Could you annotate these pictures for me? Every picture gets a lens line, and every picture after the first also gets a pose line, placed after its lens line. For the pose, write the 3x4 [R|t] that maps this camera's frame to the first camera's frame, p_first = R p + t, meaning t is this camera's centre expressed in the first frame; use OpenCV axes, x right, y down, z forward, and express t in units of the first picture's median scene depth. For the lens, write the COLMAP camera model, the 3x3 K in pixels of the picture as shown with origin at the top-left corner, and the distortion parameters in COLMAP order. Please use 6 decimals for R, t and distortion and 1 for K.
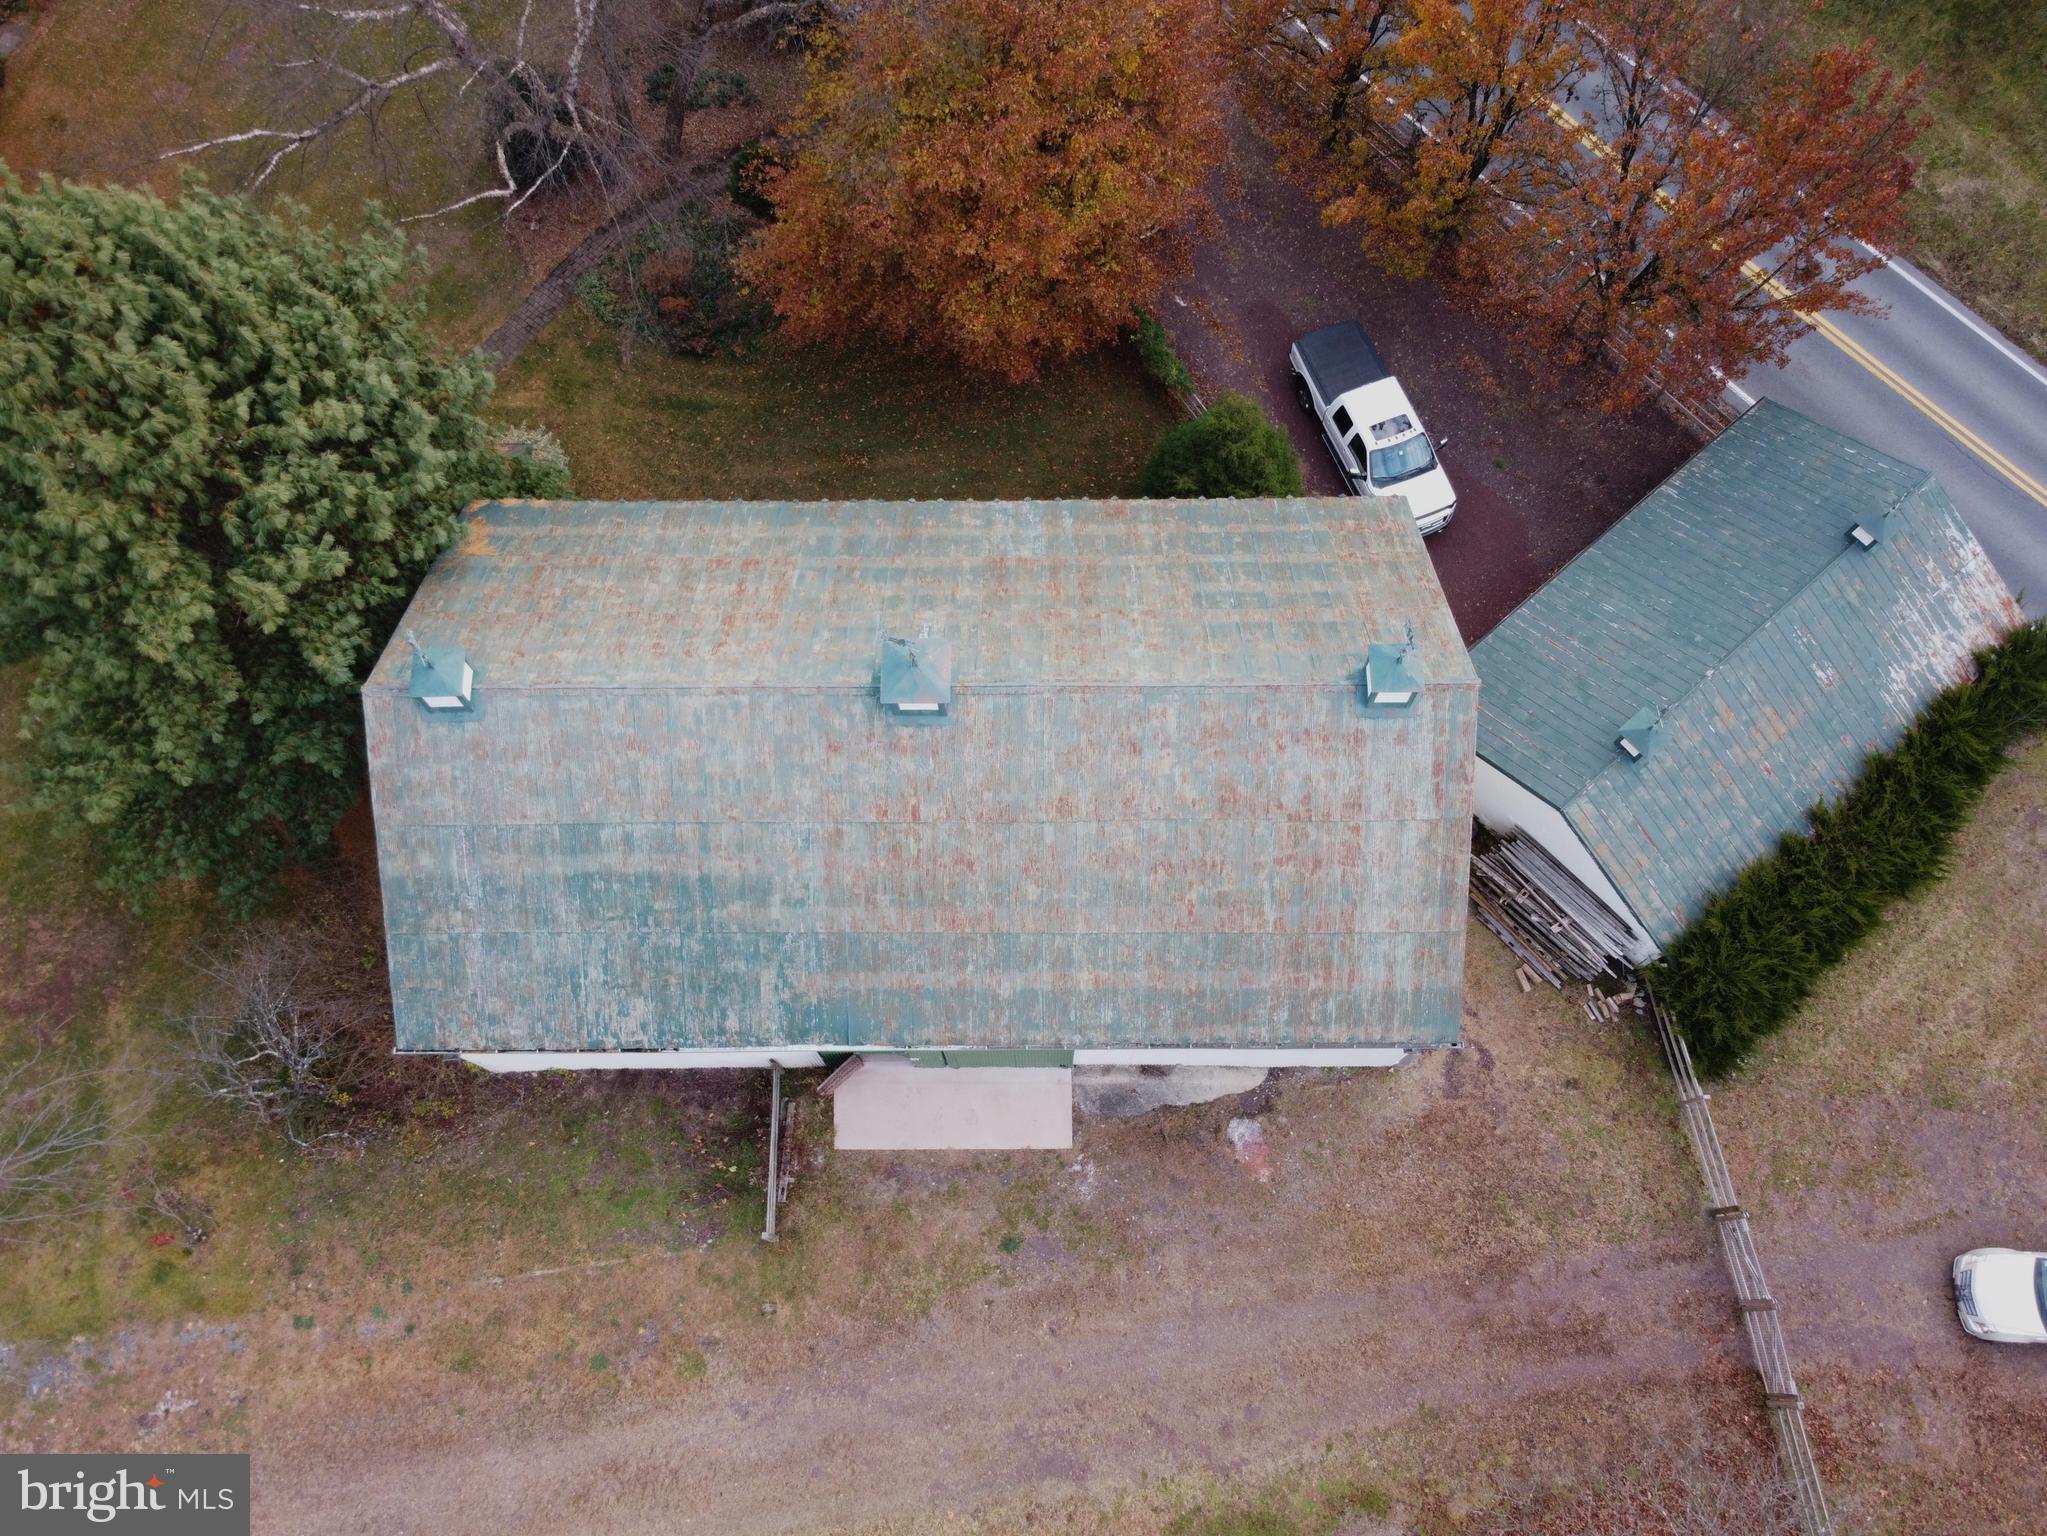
lens RADIAL K [[1590.0, 0, 1026.4], [0, 1590.0, 750.7], [0, 0, 1]] dist [-0.009730, -0.002564]
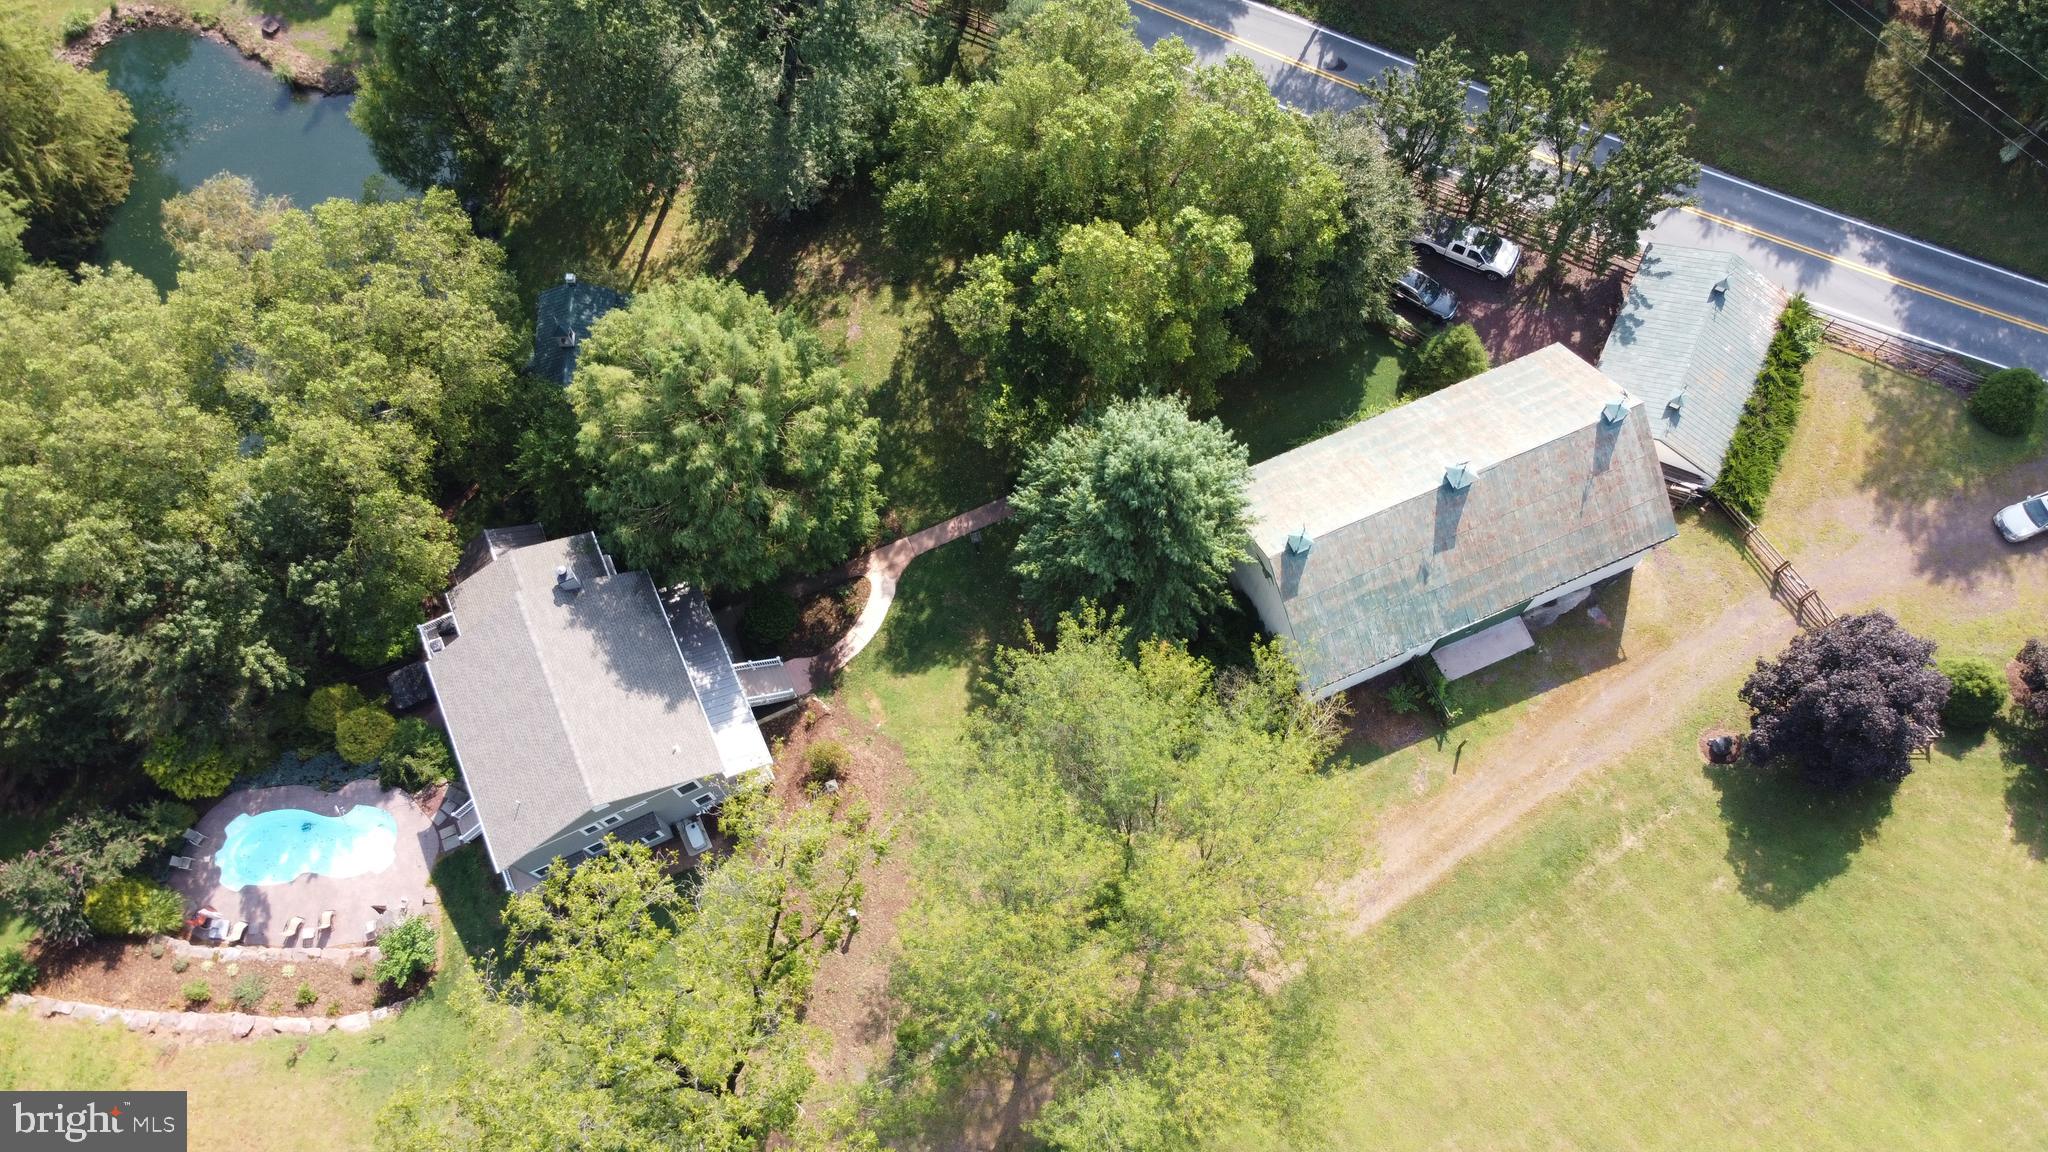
lens RADIAL K [[1551.5, 0, 1023.9], [0, 1551.5, 577.8], [0, 0, 1]] dist [-0.006833, 0.004772]
pose [[0.920570, -0.368018, 0.130818, -1.076569], [0.370331, 0.928873, 0.007077, -0.165253], [-0.124118, 0.041931, 0.991381, -1.391378]]
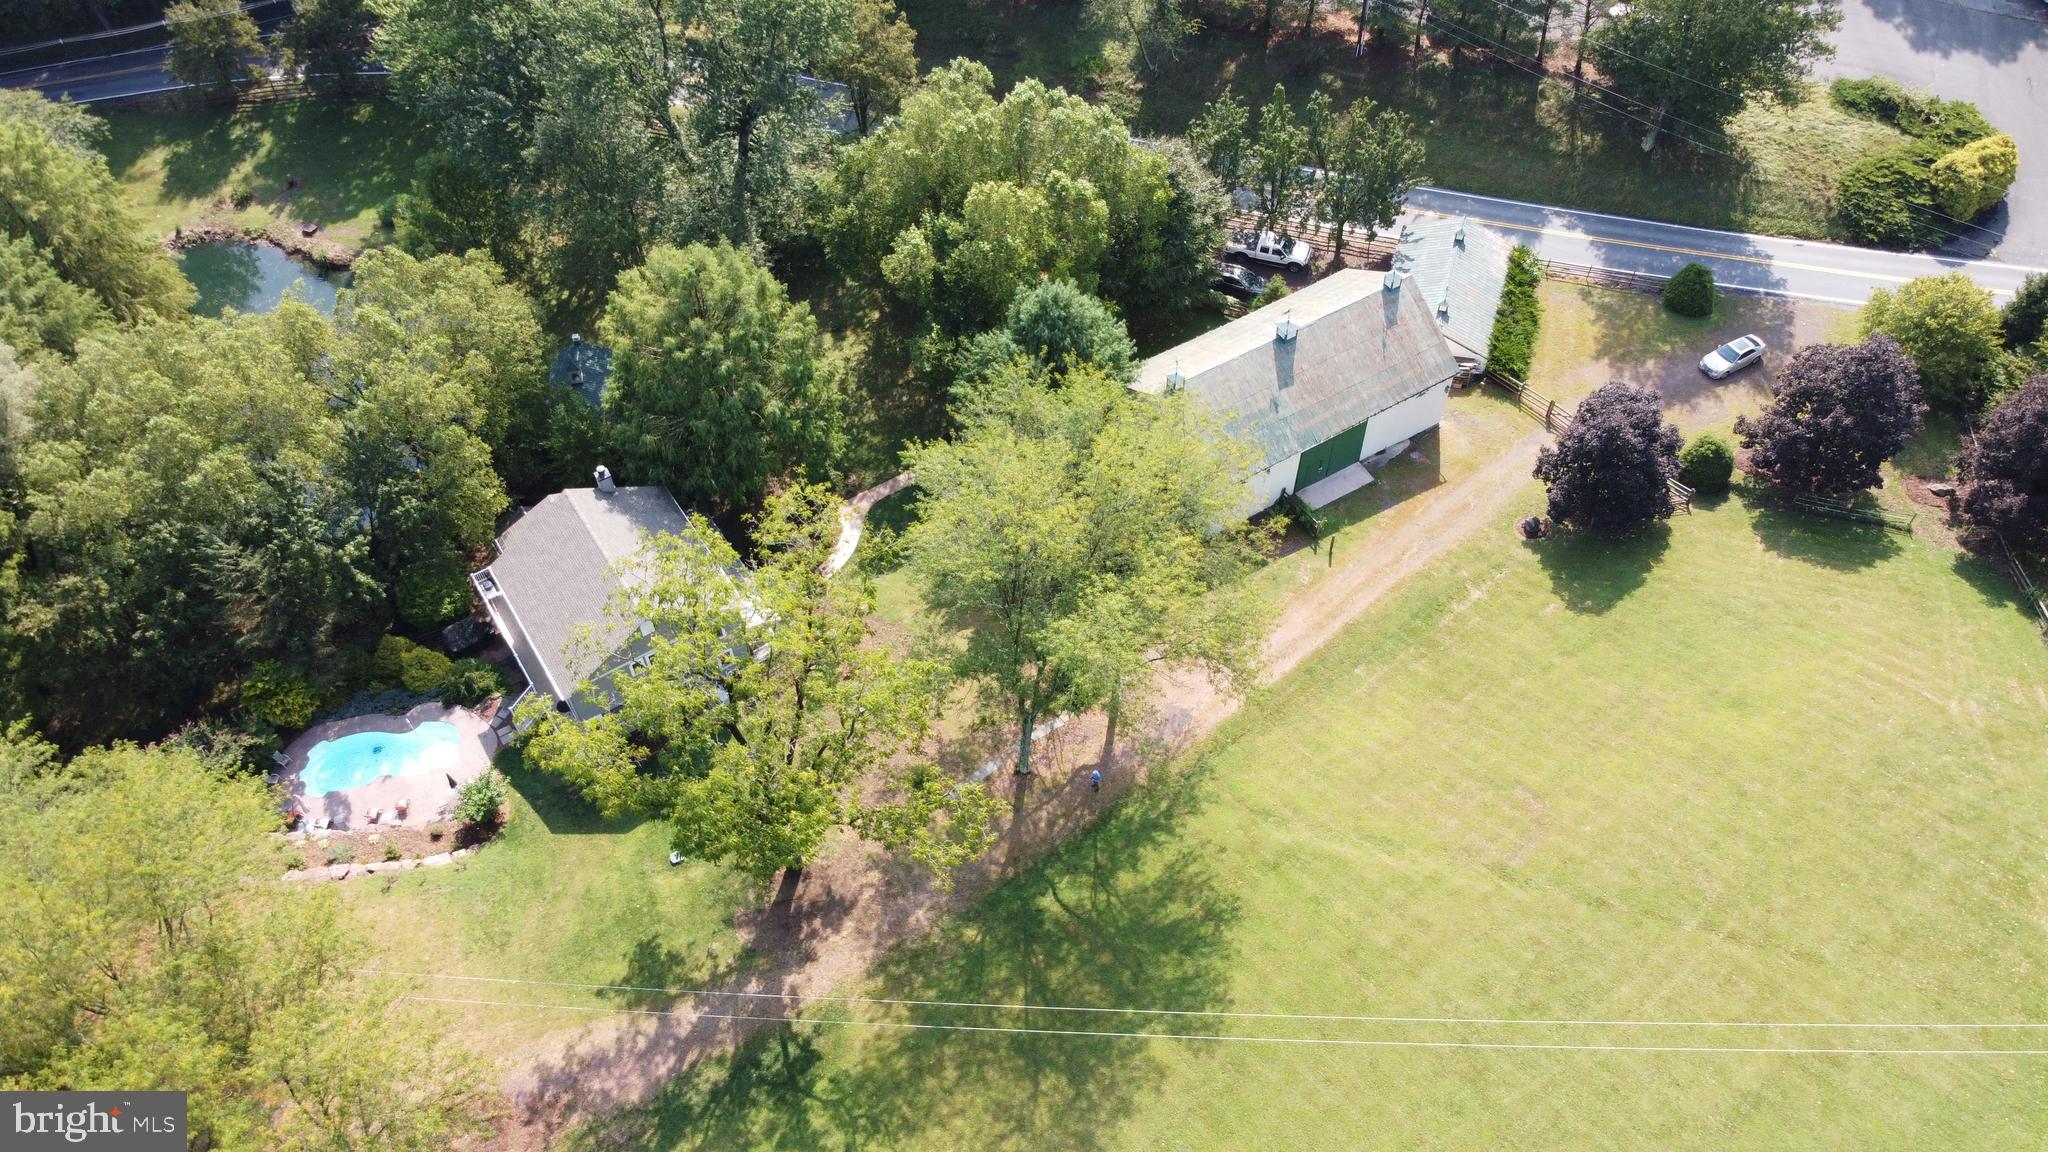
lens RADIAL K [[1551.5, 0, 1018.9], [0, 1551.5, 587.0], [0, 0, 1]] dist [-0.006833, 0.004772]
pose [[0.855828, -0.412930, 0.311526, -1.767081], [0.490394, 0.839296, -0.234726, 0.888451], [-0.164537, 0.353655, 0.920791, -1.746783]]
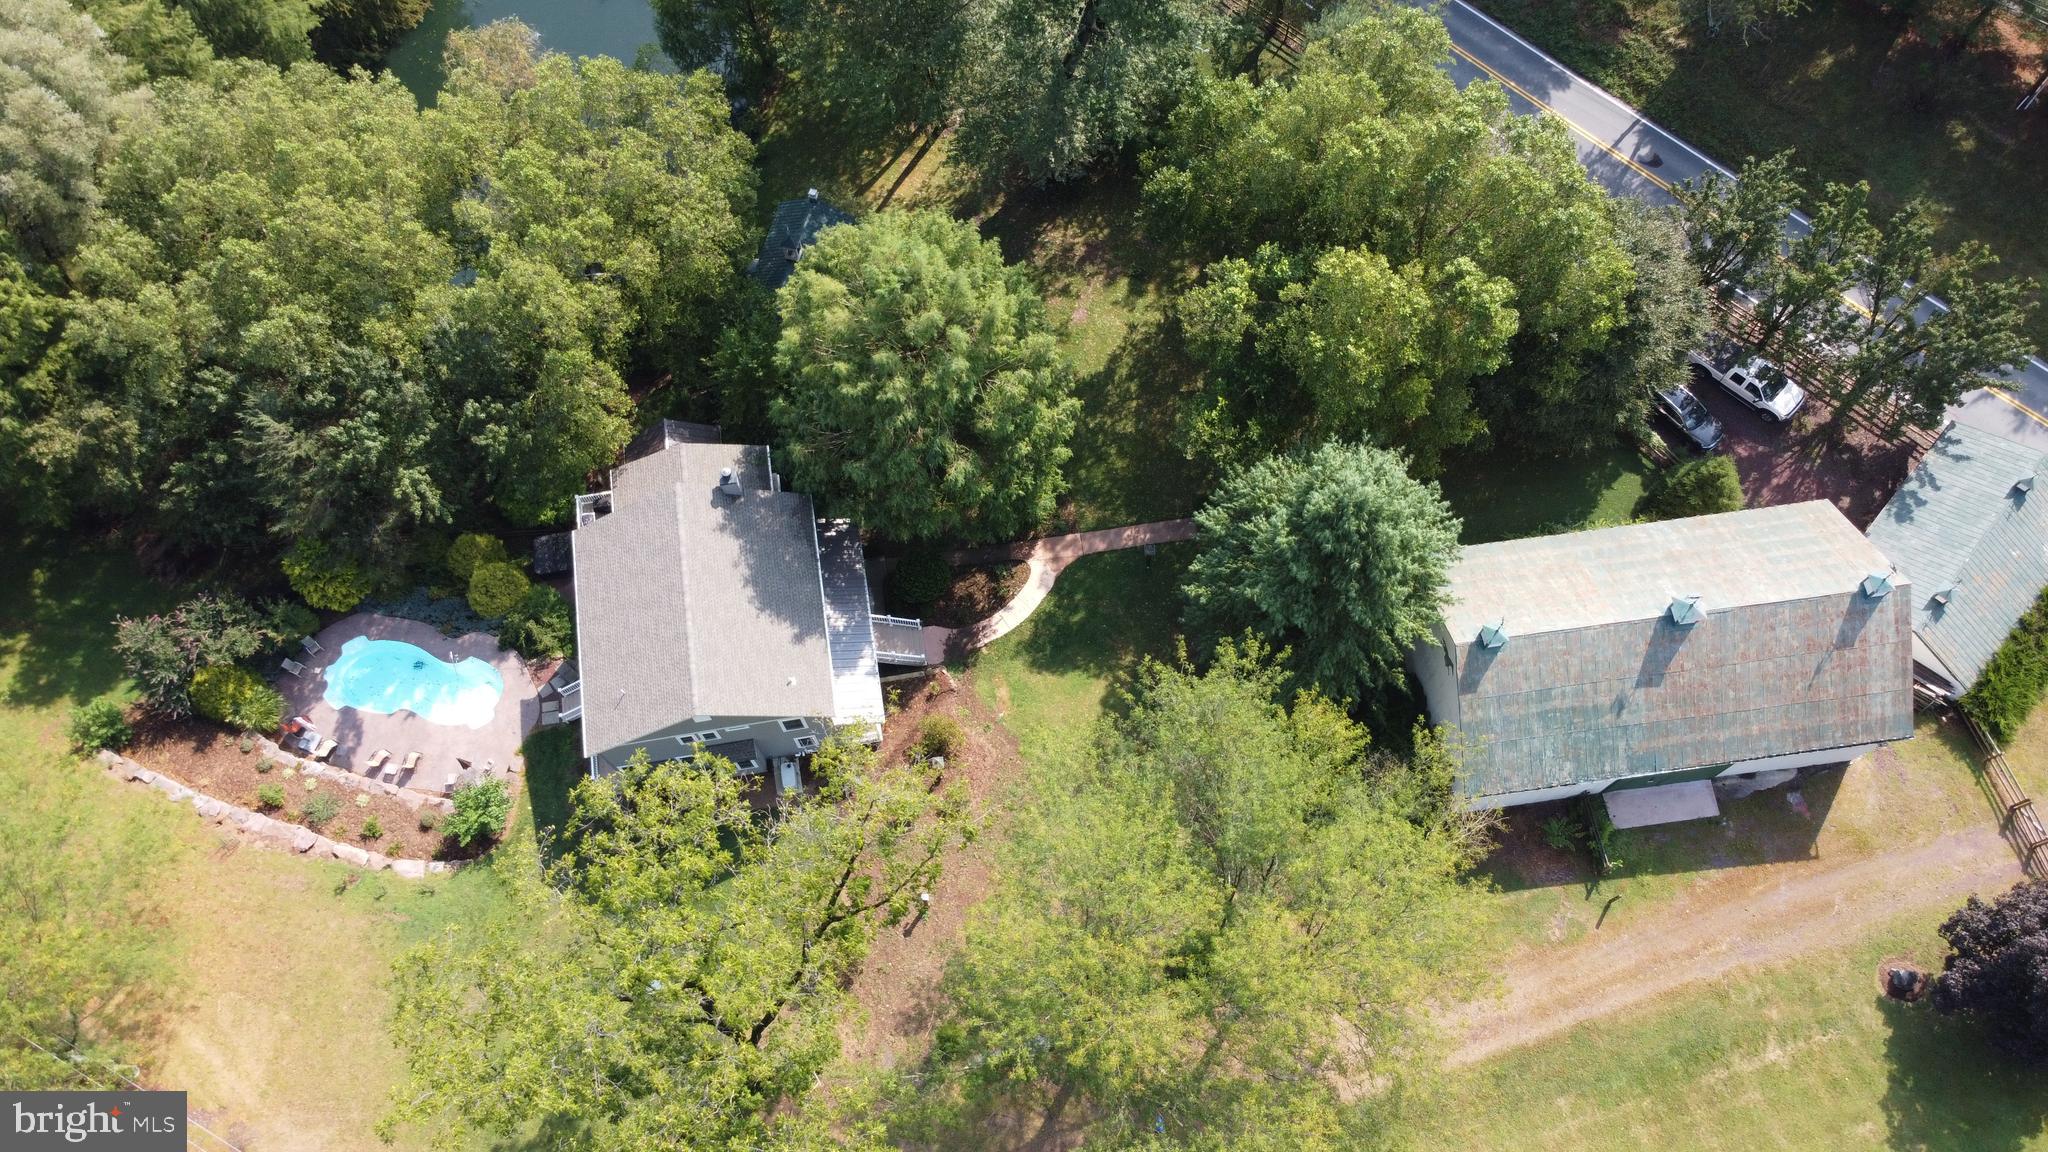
lens RADIAL K [[1551.5, 0, 1024.7], [0, 1551.5, 579.9], [0, 0, 1]] dist [-0.006833, 0.004772]
pose [[0.991800, -0.122086, 0.037780, -1.081950], [0.123667, 0.991401, -0.042792, -0.108615], [-0.032231, 0.047113, 0.998369, -1.246596]]
